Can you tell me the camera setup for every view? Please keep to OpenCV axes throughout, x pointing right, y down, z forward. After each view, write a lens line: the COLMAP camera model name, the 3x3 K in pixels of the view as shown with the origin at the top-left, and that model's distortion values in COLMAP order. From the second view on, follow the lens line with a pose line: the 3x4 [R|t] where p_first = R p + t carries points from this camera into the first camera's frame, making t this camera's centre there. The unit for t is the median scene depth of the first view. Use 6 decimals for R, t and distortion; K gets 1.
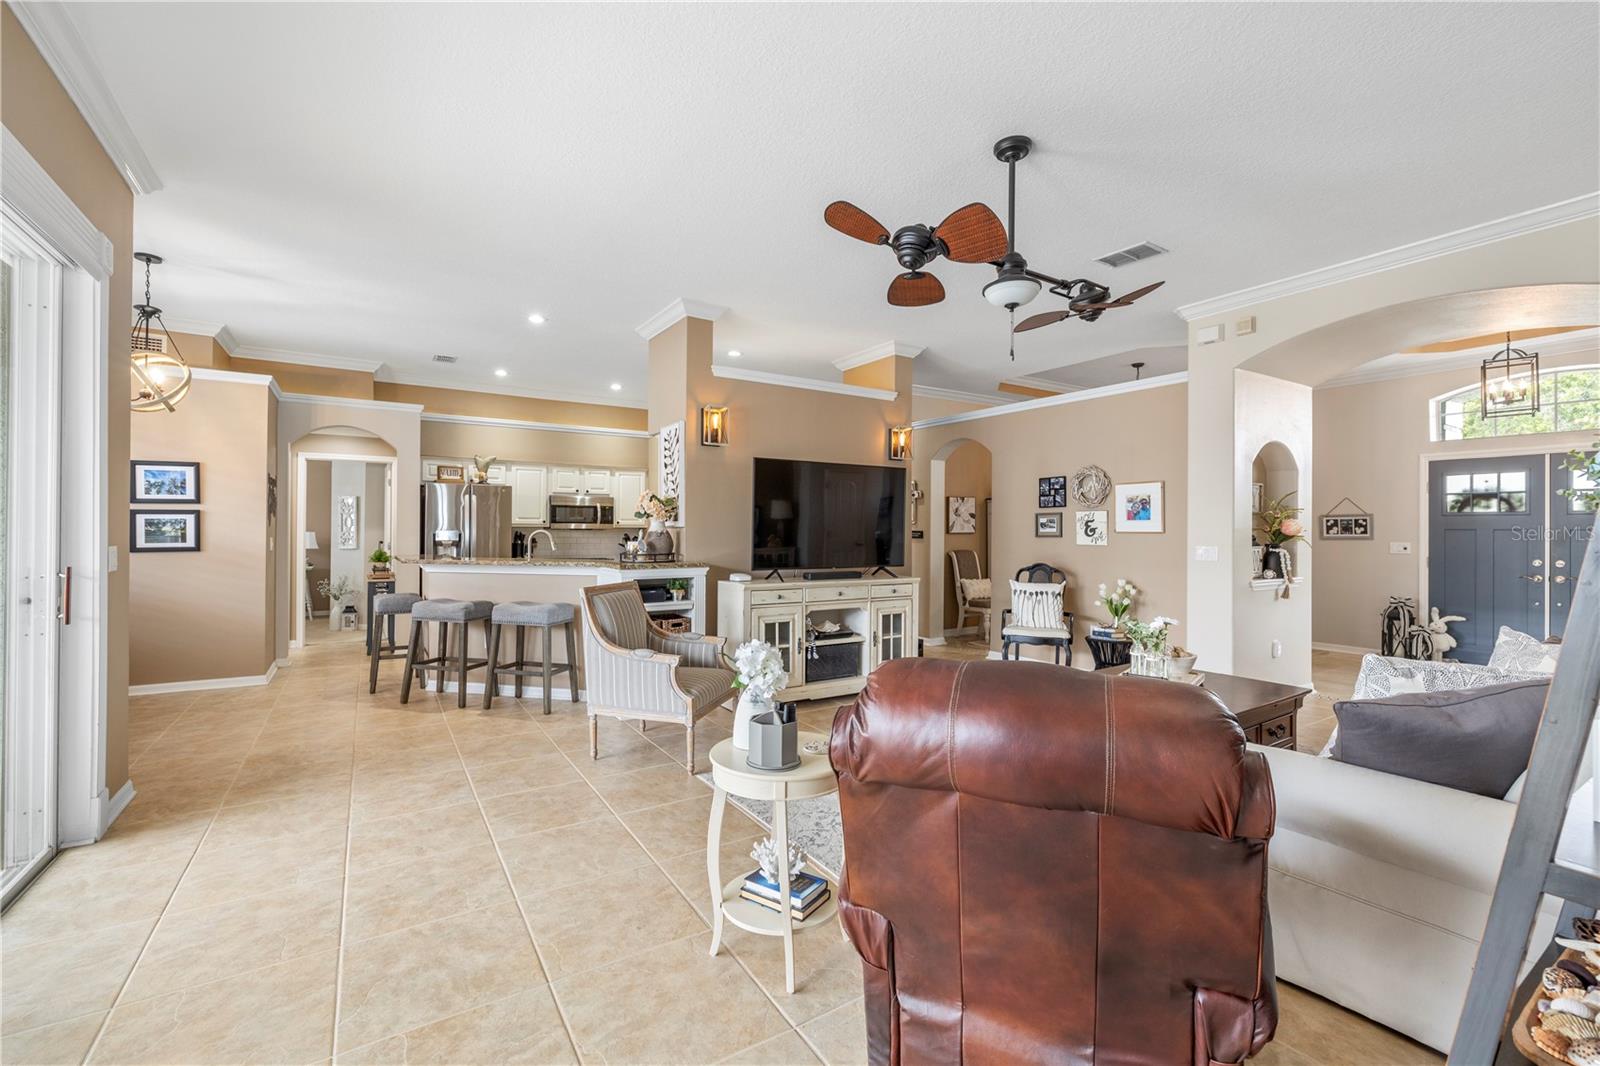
lens RADIAL K [[676.9, 0, 797.7], [0, 676.9, 527.5], [0, 0, 1]] dist [0.000507, -0.000421]
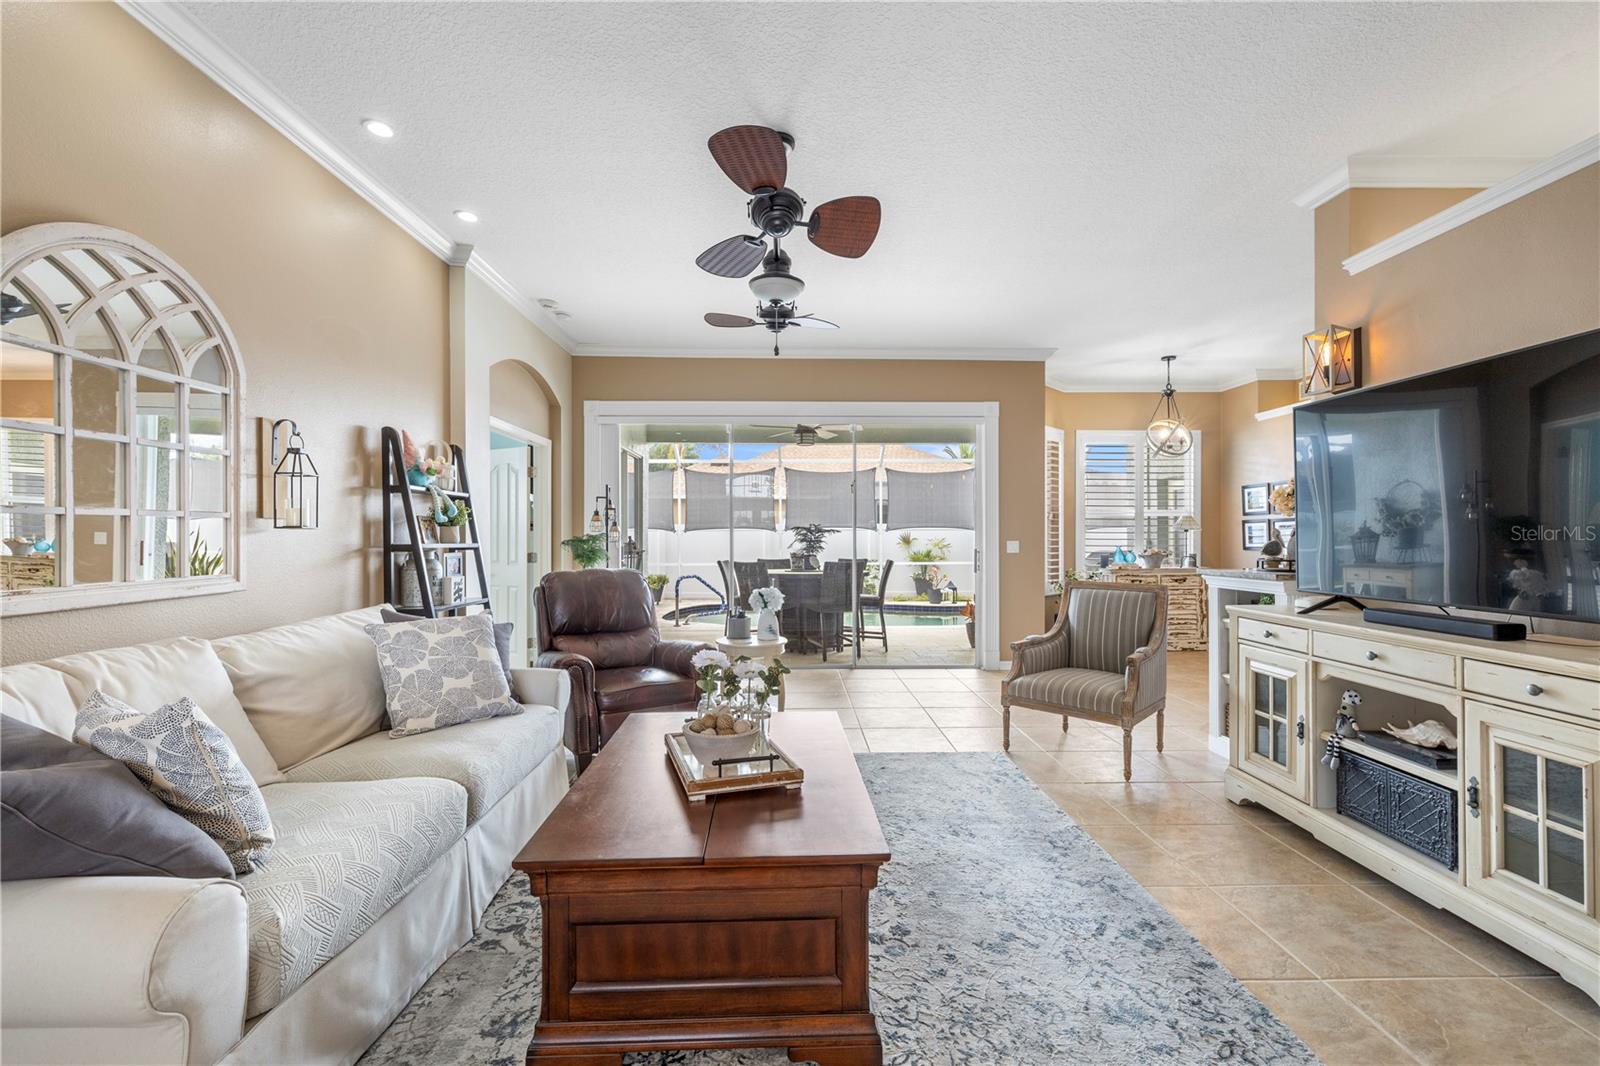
lens RADIAL K [[676.9, 0, 793.3], [0, 676.9, 539.9], [0, 0, 1]] dist [0.000507, -0.000421]
pose [[-0.528141, -0.001221, -0.849156, 0.616077], [0.002054, 0.999994, -0.002715, 0.015749], [0.849154, -0.003178, -0.528136, 0.824080]]
